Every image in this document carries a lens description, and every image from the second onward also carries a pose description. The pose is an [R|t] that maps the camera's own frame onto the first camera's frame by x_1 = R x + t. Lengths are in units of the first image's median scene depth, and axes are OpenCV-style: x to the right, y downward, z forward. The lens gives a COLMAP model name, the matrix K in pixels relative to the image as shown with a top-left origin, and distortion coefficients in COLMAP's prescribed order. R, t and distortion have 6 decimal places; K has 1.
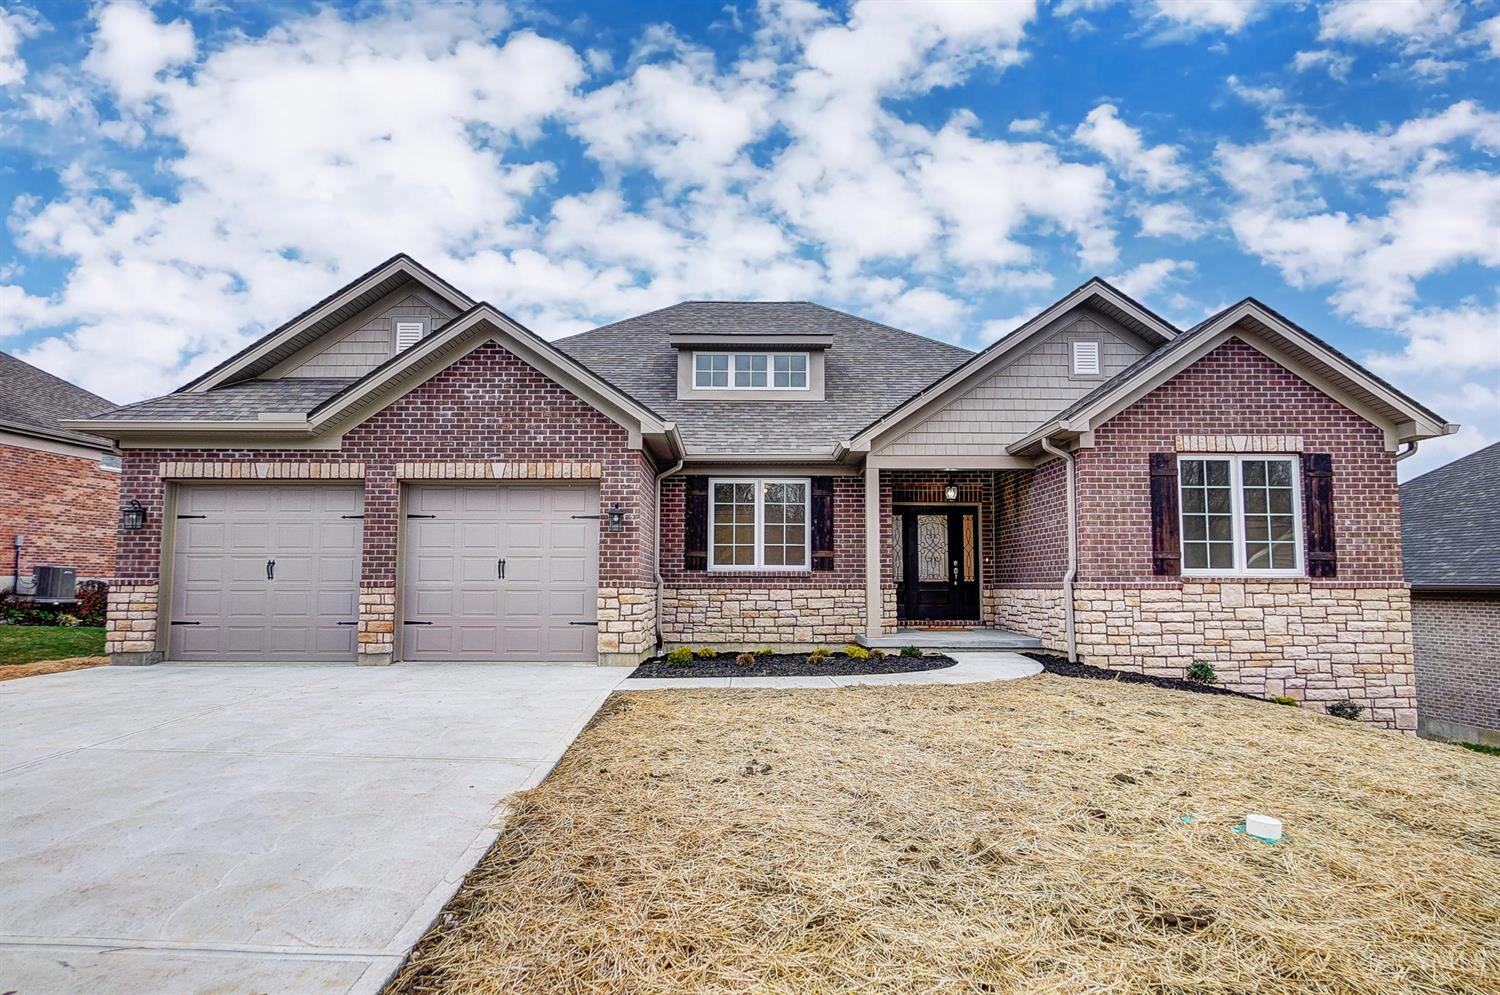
lens RADIAL K [[895.1, 0, 749.0], [0, 895.1, 498.3], [0, 0, 1]] dist [-0.006197, 0.004761]
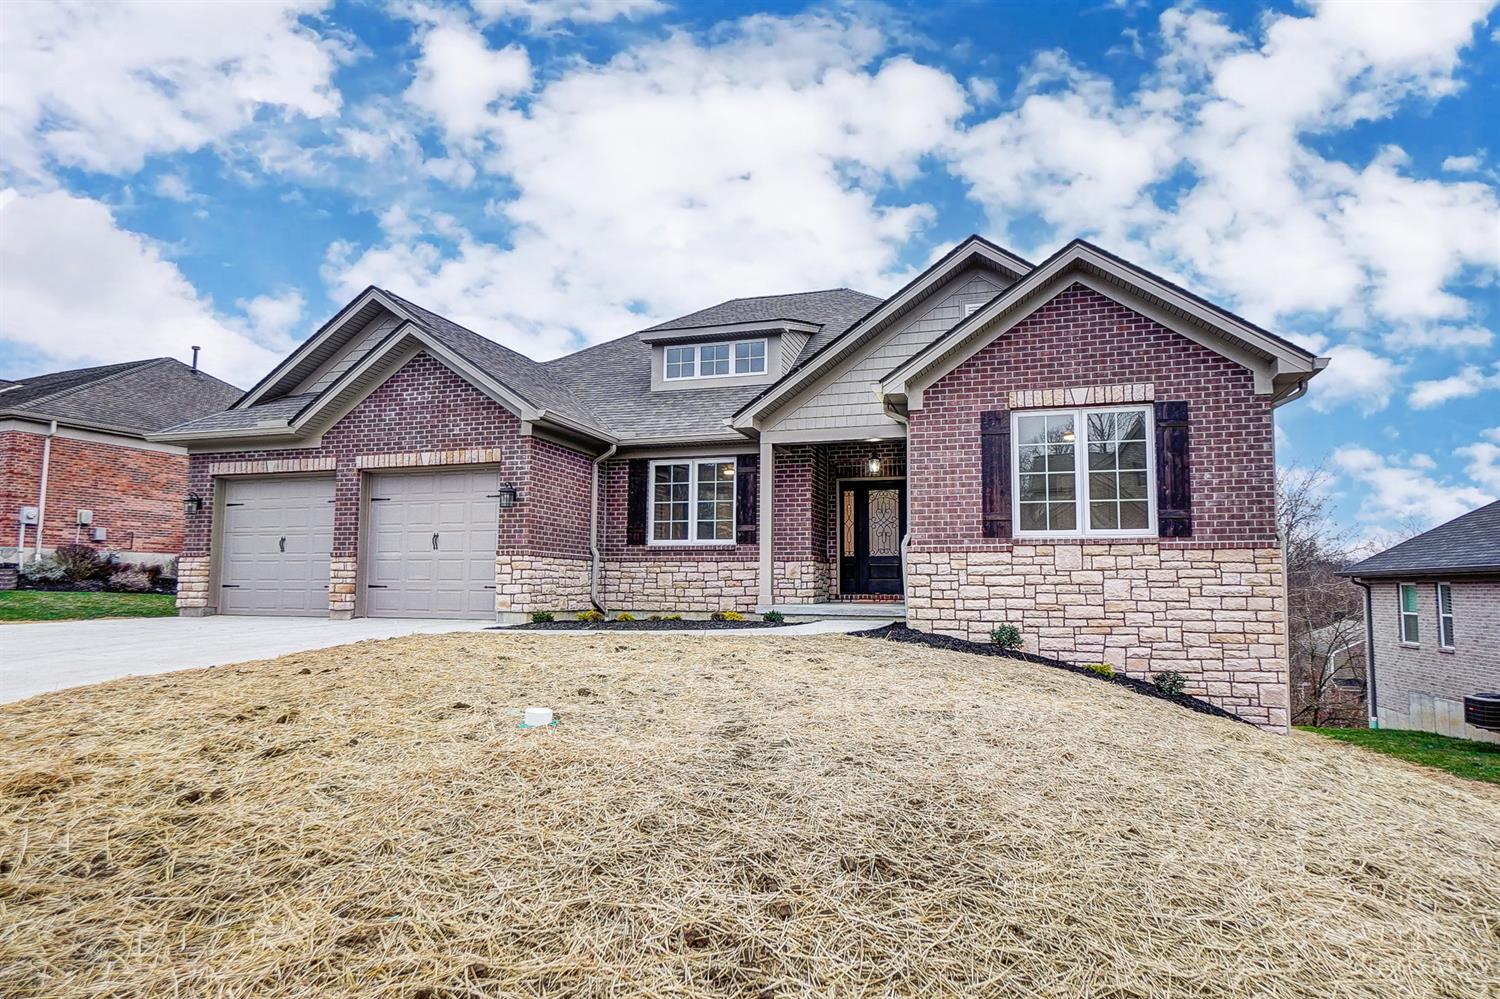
lens RADIAL K [[895.1, 0, 747.5], [0, 895.1, 500.8], [0, 0, 1]] dist [-0.006197, 0.004761]
pose [[0.948778, -0.027517, -0.314743, 0.509052], [0.027048, 0.999617, -0.005859, 0.044297], [0.314783, -0.002954, 0.949159, 0.001225]]
